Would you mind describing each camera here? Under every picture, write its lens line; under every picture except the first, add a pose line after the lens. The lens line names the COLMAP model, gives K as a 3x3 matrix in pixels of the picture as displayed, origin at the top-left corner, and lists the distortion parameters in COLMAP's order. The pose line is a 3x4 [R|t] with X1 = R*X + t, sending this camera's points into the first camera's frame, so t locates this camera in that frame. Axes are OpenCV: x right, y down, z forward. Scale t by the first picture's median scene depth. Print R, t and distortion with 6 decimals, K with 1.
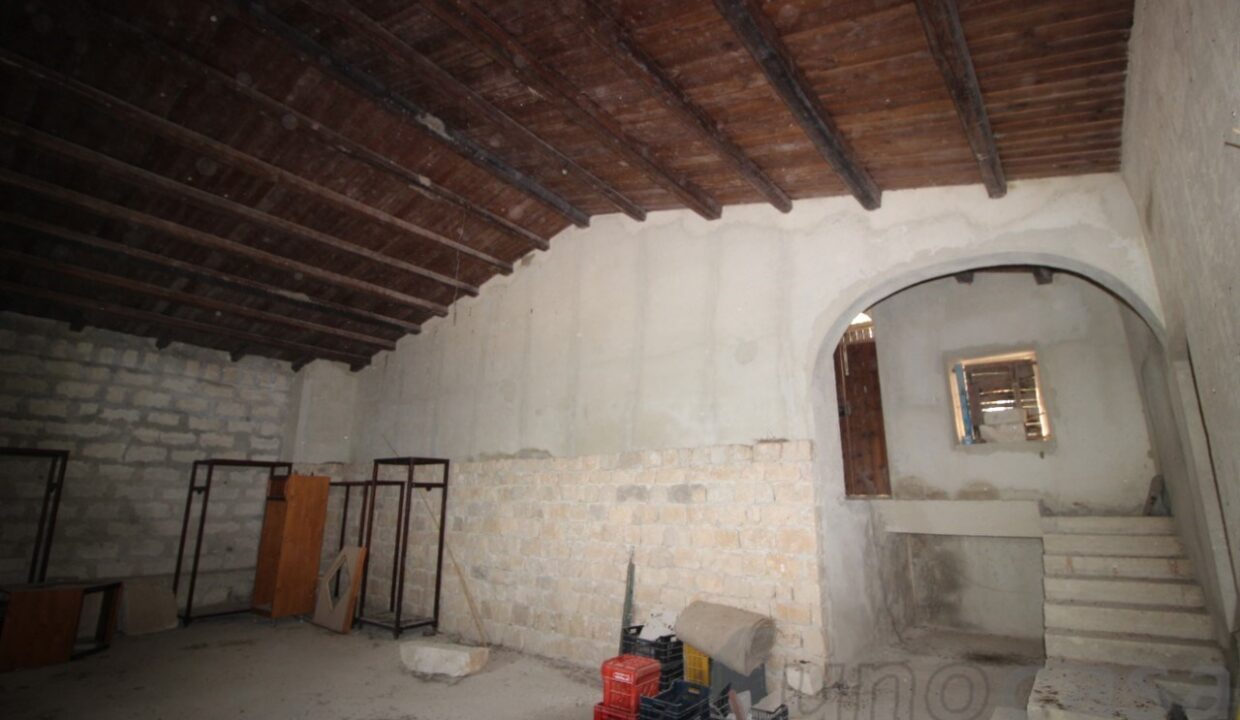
lens RADIAL K [[574.8, 0, 622.4], [0, 574.8, 358.3], [0, 0, 1]] dist [0.001743, -0.013767]
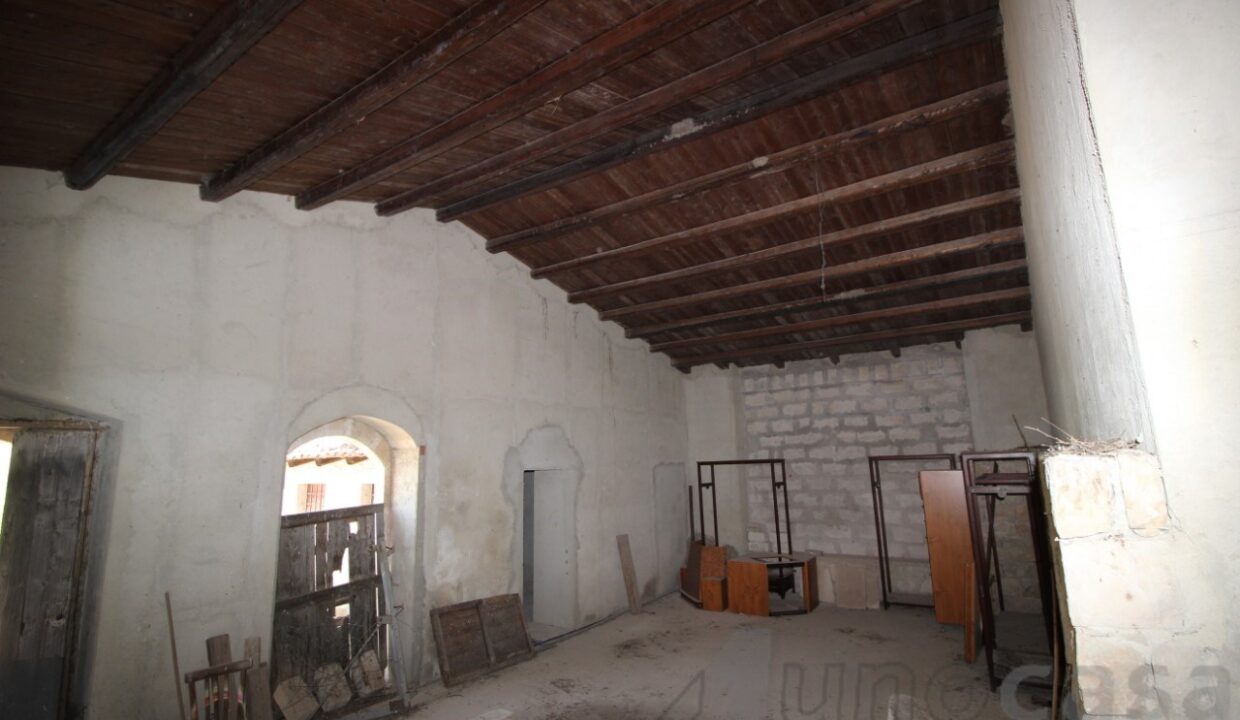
lens RADIAL K [[574.8, 0, 622.4], [0, 574.8, 358.3], [0, 0, 1]] dist [0.001743, -0.013767]
pose [[0.047204, -0.184132, -0.981767, 0.345860], [0.264967, 0.949961, -0.165427, 0.052648], [0.963101, -0.252327, 0.093631, 0.476602]]
